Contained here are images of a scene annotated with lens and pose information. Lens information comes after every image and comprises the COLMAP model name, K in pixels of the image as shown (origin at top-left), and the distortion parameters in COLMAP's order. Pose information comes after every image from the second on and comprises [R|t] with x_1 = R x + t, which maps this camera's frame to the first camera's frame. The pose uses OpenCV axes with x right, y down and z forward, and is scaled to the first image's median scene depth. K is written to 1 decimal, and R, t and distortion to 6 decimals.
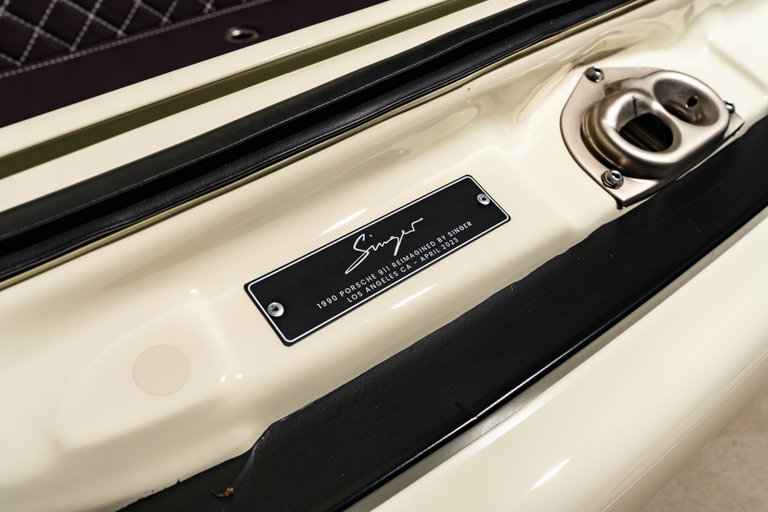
lens RADIAL K [[741.0, 0, 384.0], [0, 741.0, 256.0], [0, 0, 1]] dist [0.006165, 0.016421]
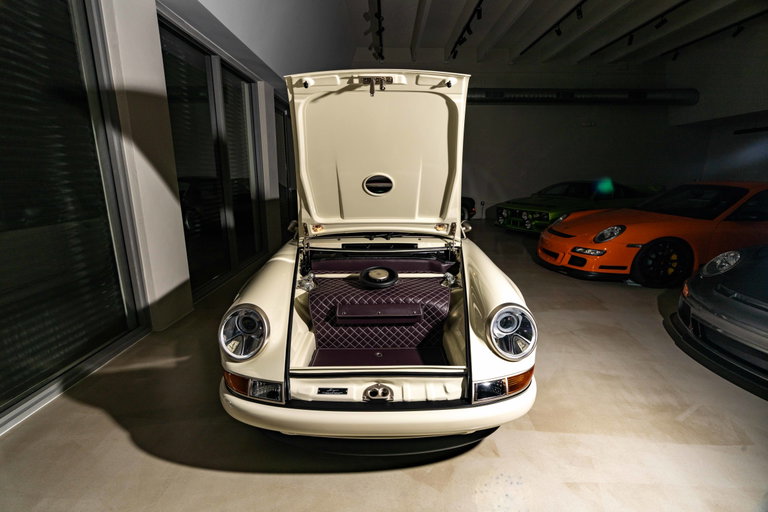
lens RADIAL K [[346.6, 0, 384.0], [0, 346.6, 256.0], [0, 0, 1]] dist [-0.001325, -0.000150]
pose [[0.750441, 0.161867, -0.640809, 2.601813], [-0.413767, 0.871107, -0.264516, -0.520411], [0.515397, 0.463650, 0.720690, -2.290260]]
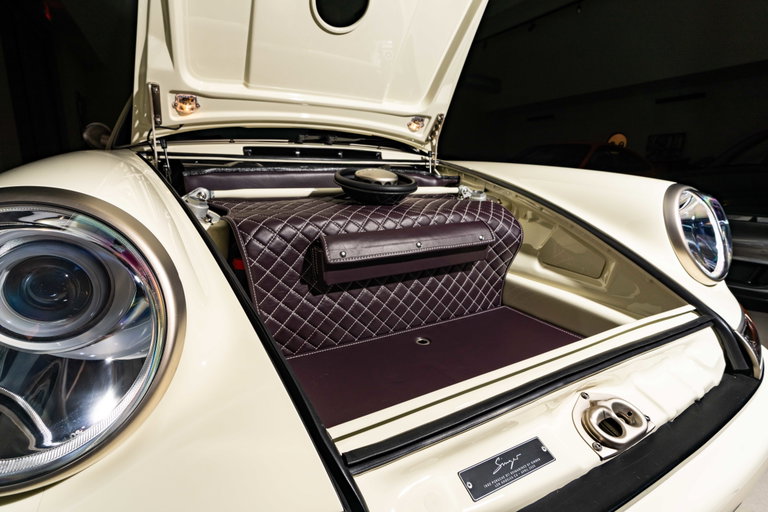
lens RADIAL K [[371.5, 0, 384.0], [0, 371.5, 256.0], [0, 0, 1]] dist [-0.003747, -0.000190]
pose [[0.975548, 0.072060, -0.207637, -0.170392], [-0.153940, 0.898312, -0.411506, -0.056368], [0.156870, 0.433408, 0.887440, -0.471216]]
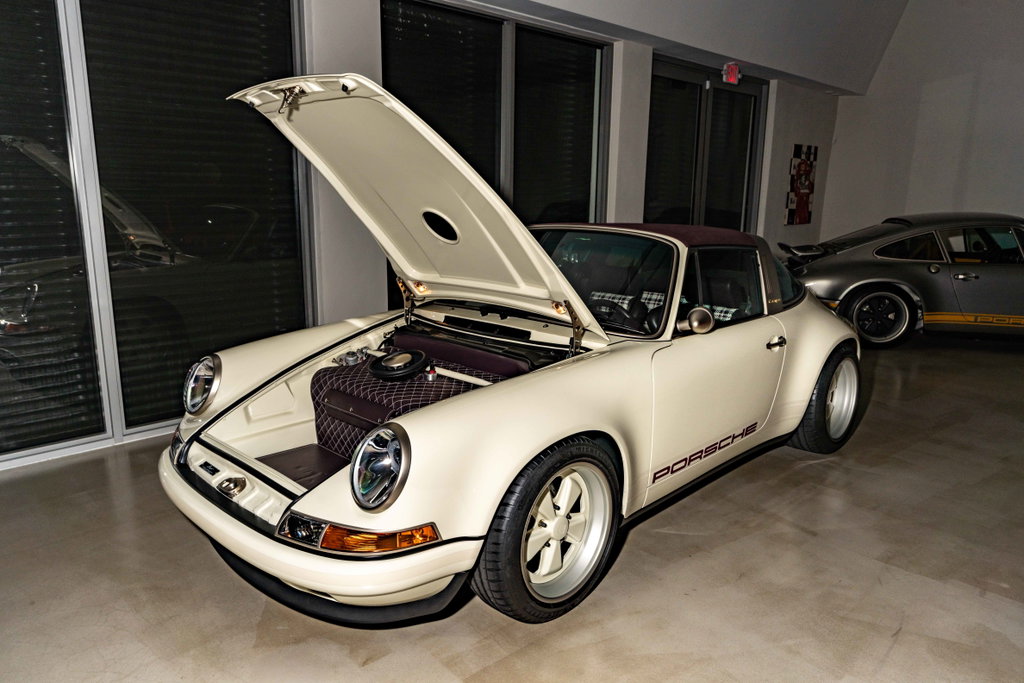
lens RADIAL K [[706.8, 0, 512.0], [0, 706.8, 341.5], [0, 0, 1]] dist [-0.002238, -0.000172]
pose [[0.071409, 0.218503, -0.973220, 6.244100], [-0.622734, 0.771955, 0.127623, -3.454372], [0.779168, 0.596944, 0.191194, 1.045093]]
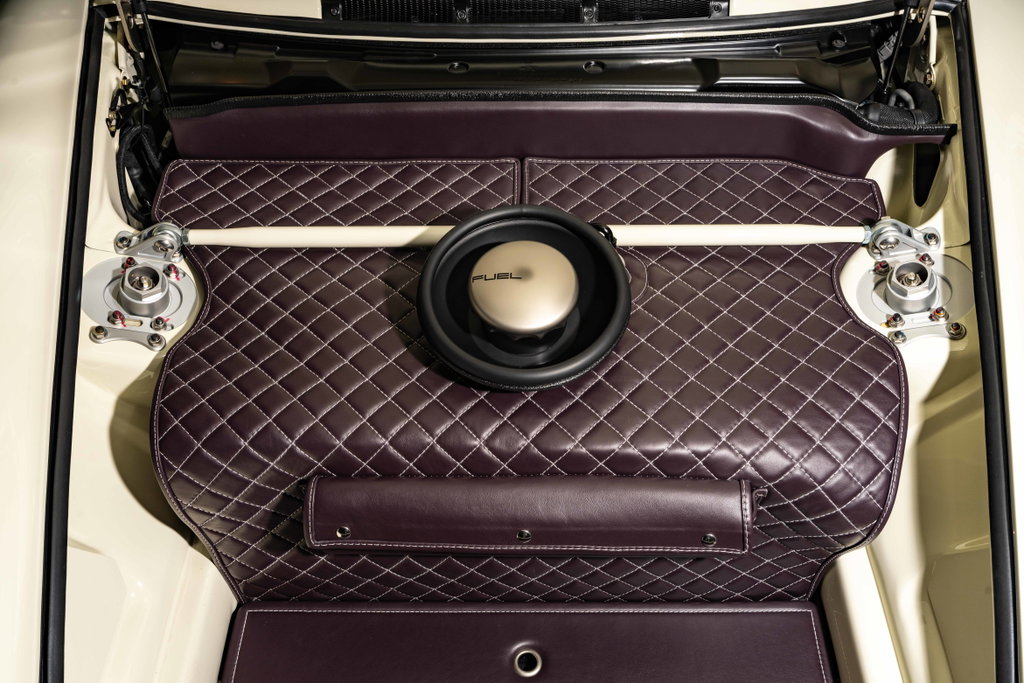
lens RADIAL K [[988.0, 0, 512.0], [0, 988.0, 341.5], [0, 0, 1]] dist [0.006165, 0.016421]
pose [[0.743275, 0.490902, -0.454486, 0.485295], [-0.410571, 0.871107, 0.269450, -2.237586], [0.528179, -0.013676, 0.849023, -0.722394]]
